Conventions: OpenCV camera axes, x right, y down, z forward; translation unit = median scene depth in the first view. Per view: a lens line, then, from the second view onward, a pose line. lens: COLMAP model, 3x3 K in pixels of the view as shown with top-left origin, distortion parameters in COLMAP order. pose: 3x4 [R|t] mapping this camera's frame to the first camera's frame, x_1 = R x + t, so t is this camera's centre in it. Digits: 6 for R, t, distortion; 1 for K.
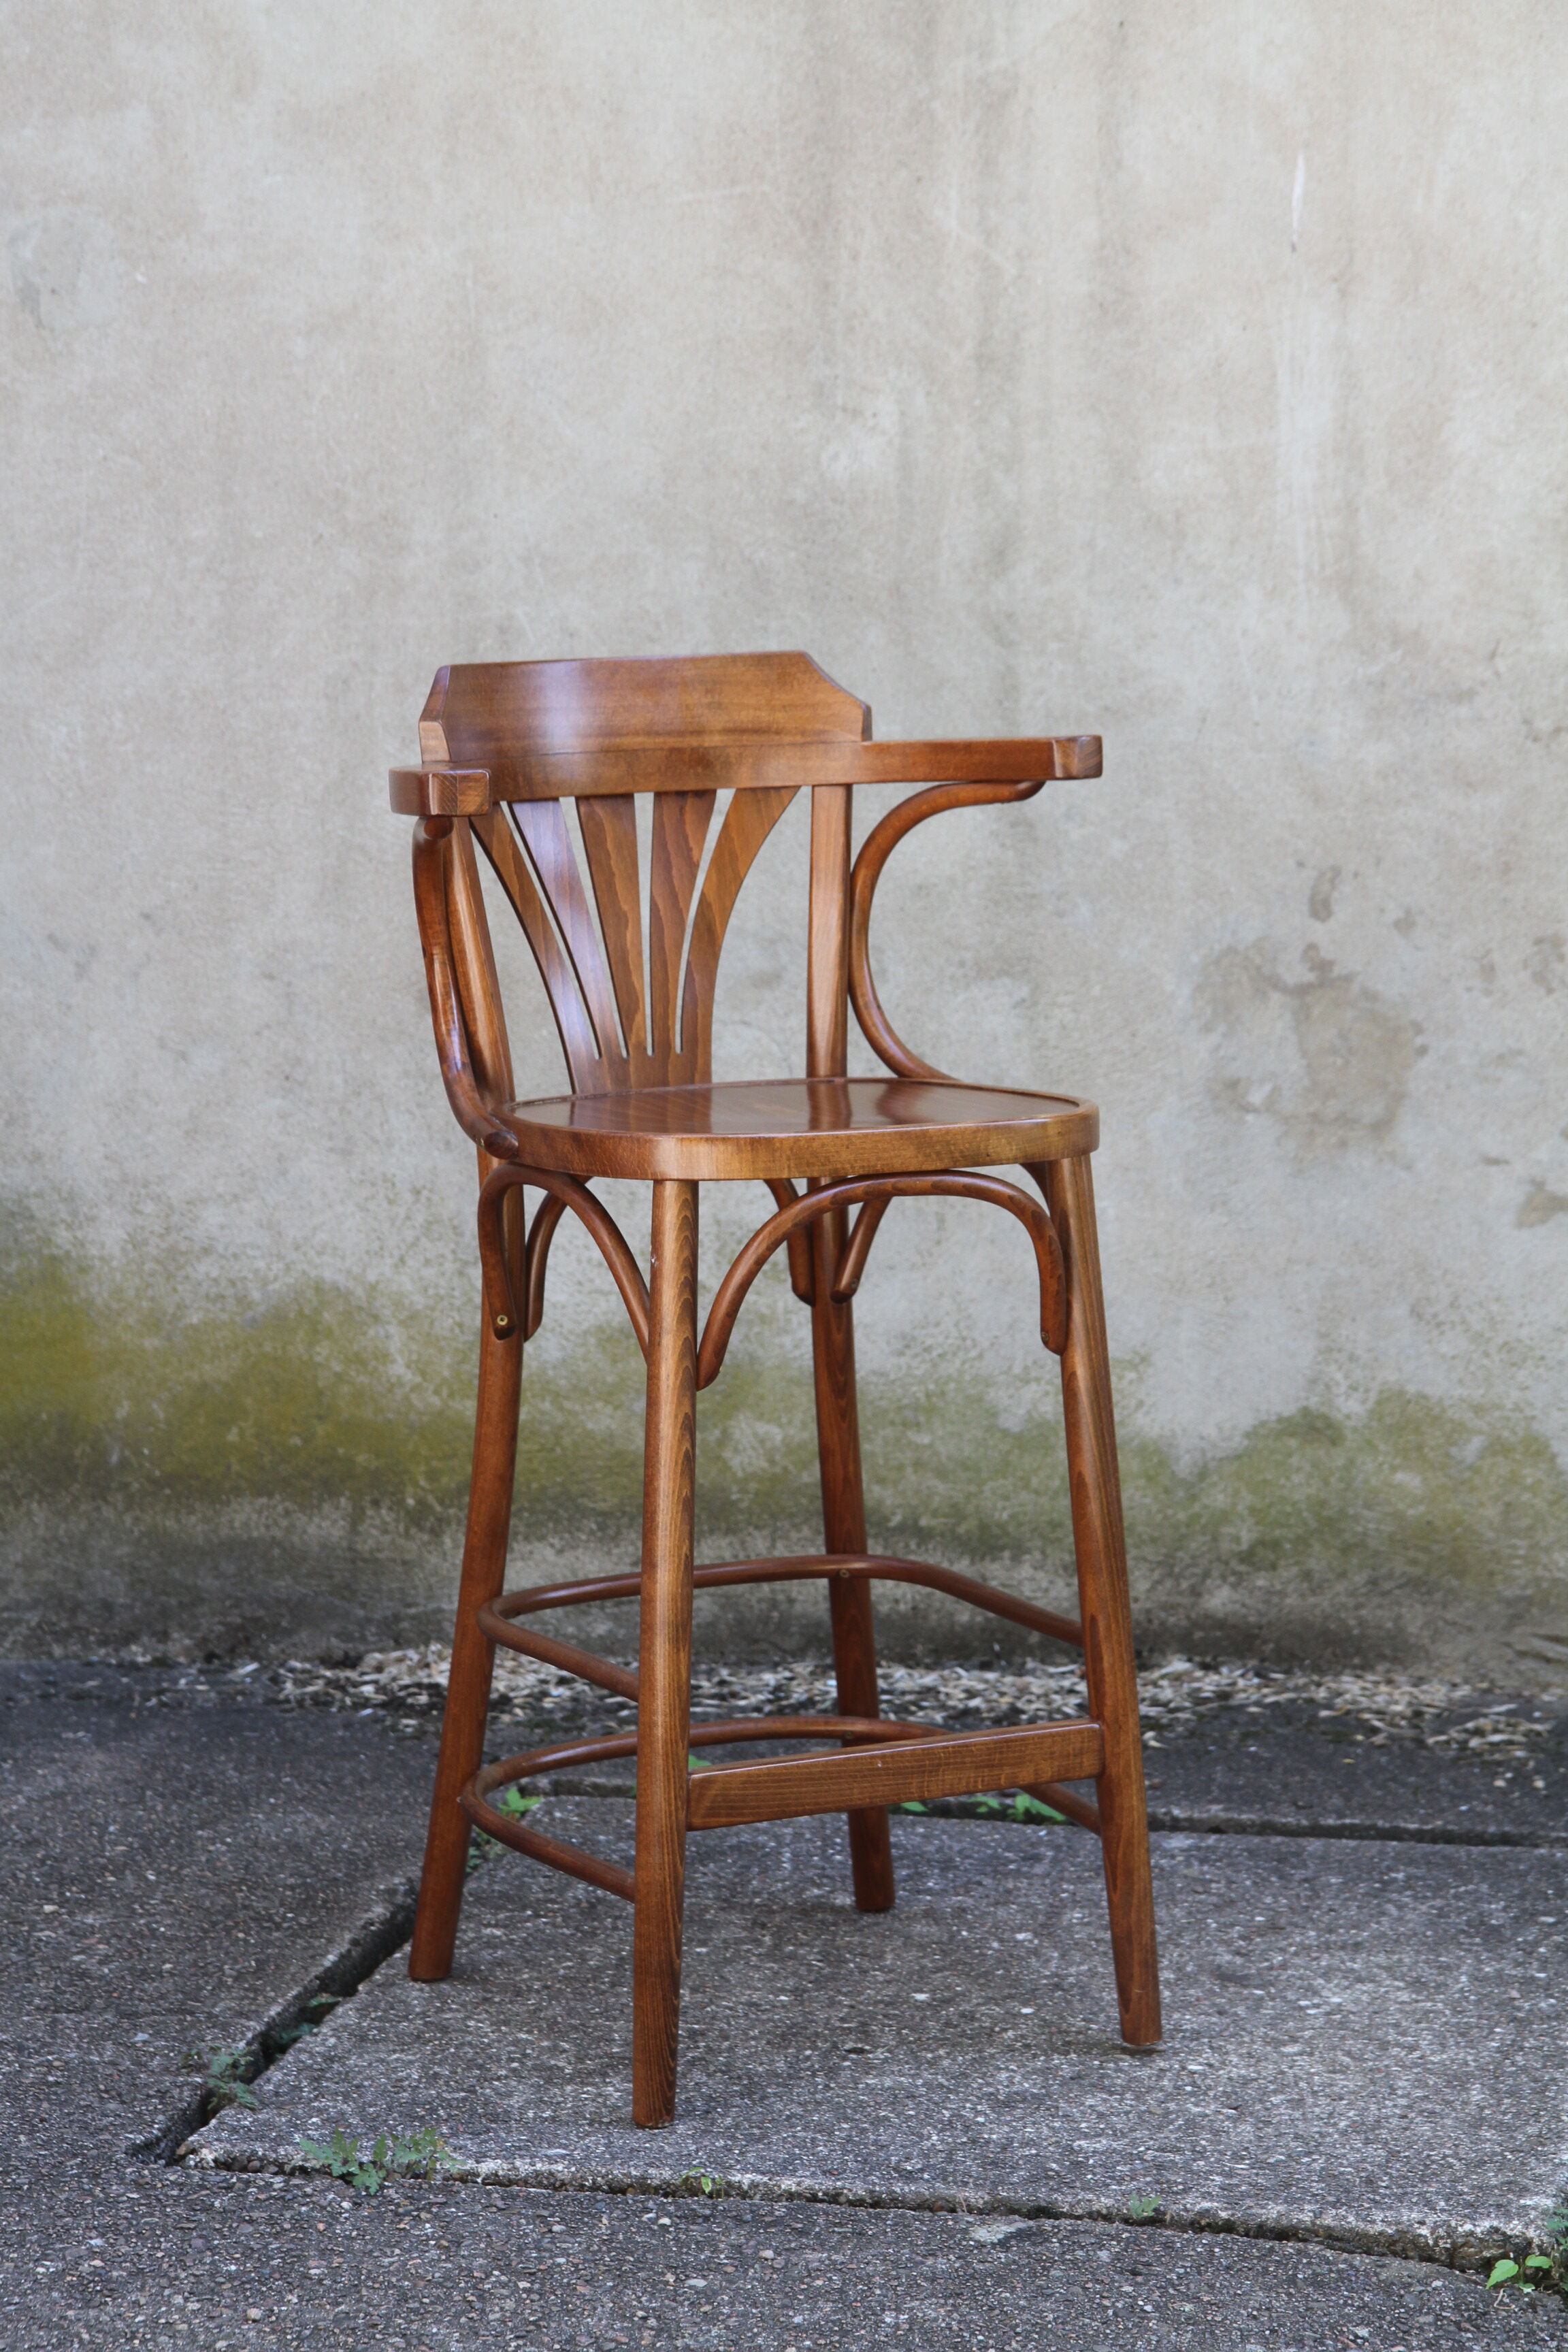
lens RADIAL K [[5025.2, 0, 764.9], [0, 5025.2, 1185.5], [0, 0, 1]] dist [0.264325, 0.000000]
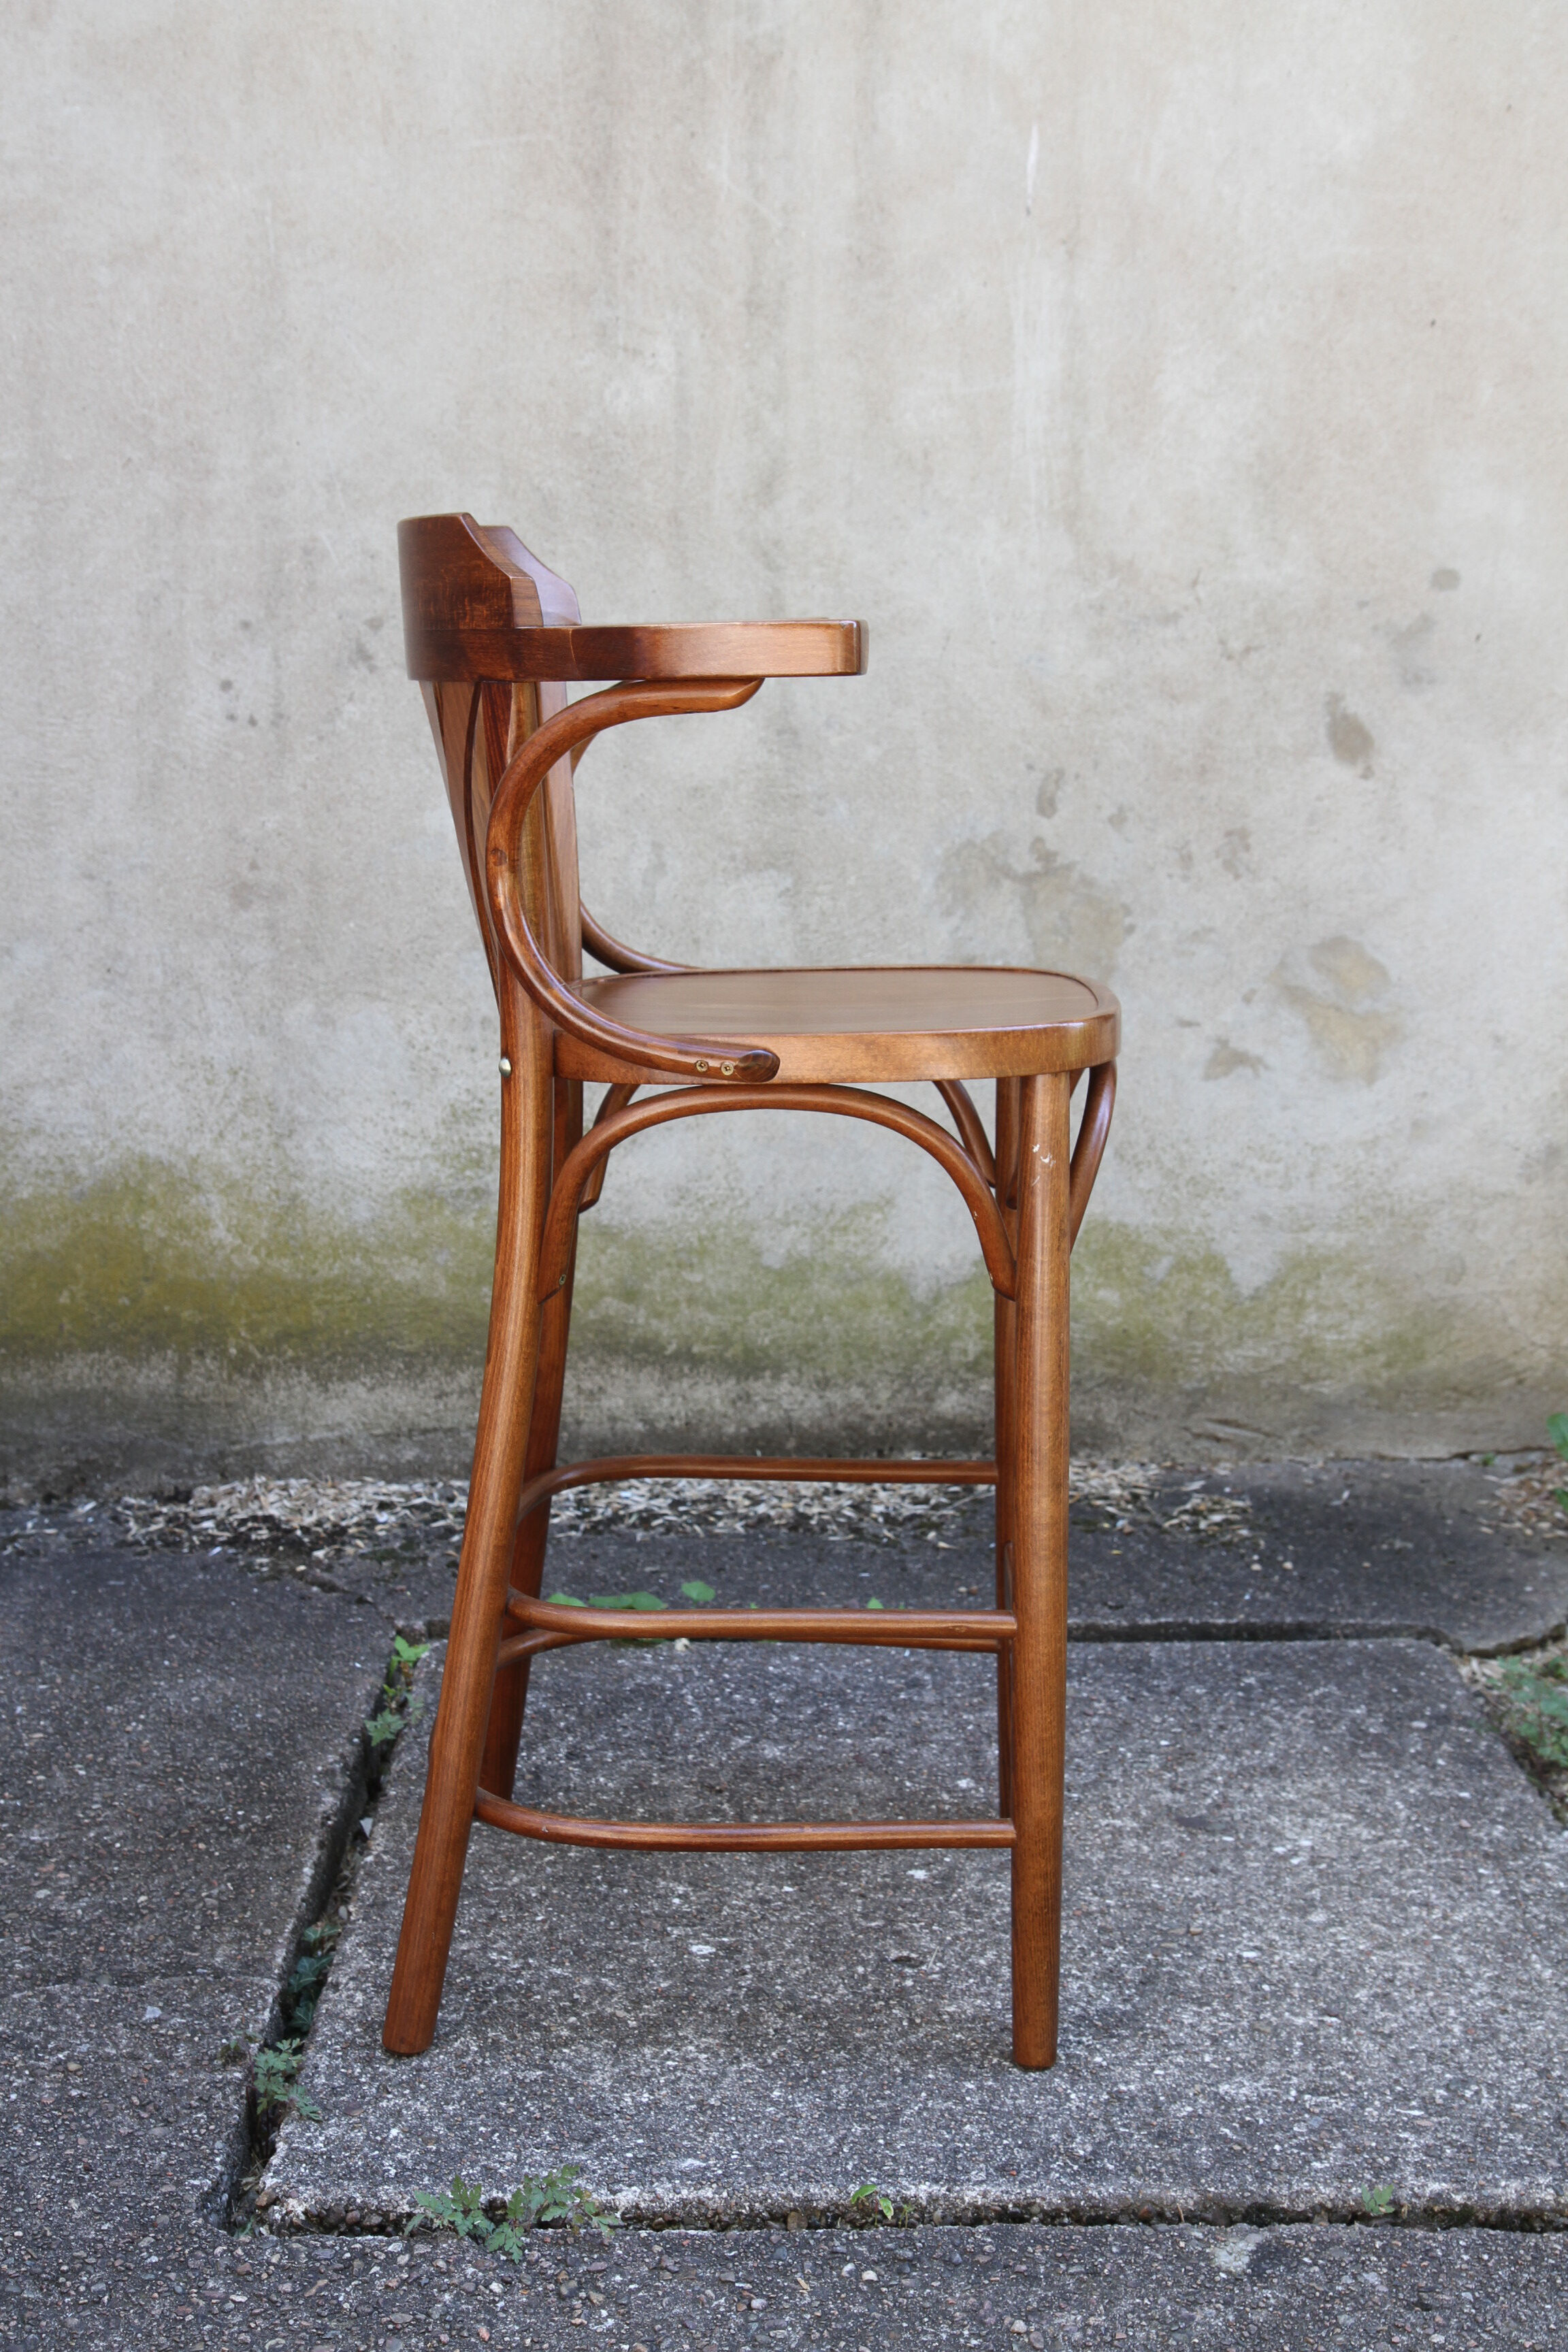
lens RADIAL K [[2846.5, 0, 760.7], [0, 2846.5, 1186.9], [0, 0, 1]] dist [0.076759, 0.000000]
pose [[0.972903, -0.036444, 0.228323, -0.104098], [0.021970, 0.997603, 0.065614, -0.012637], [-0.230167, -0.058819, 0.971372, 0.380514]]
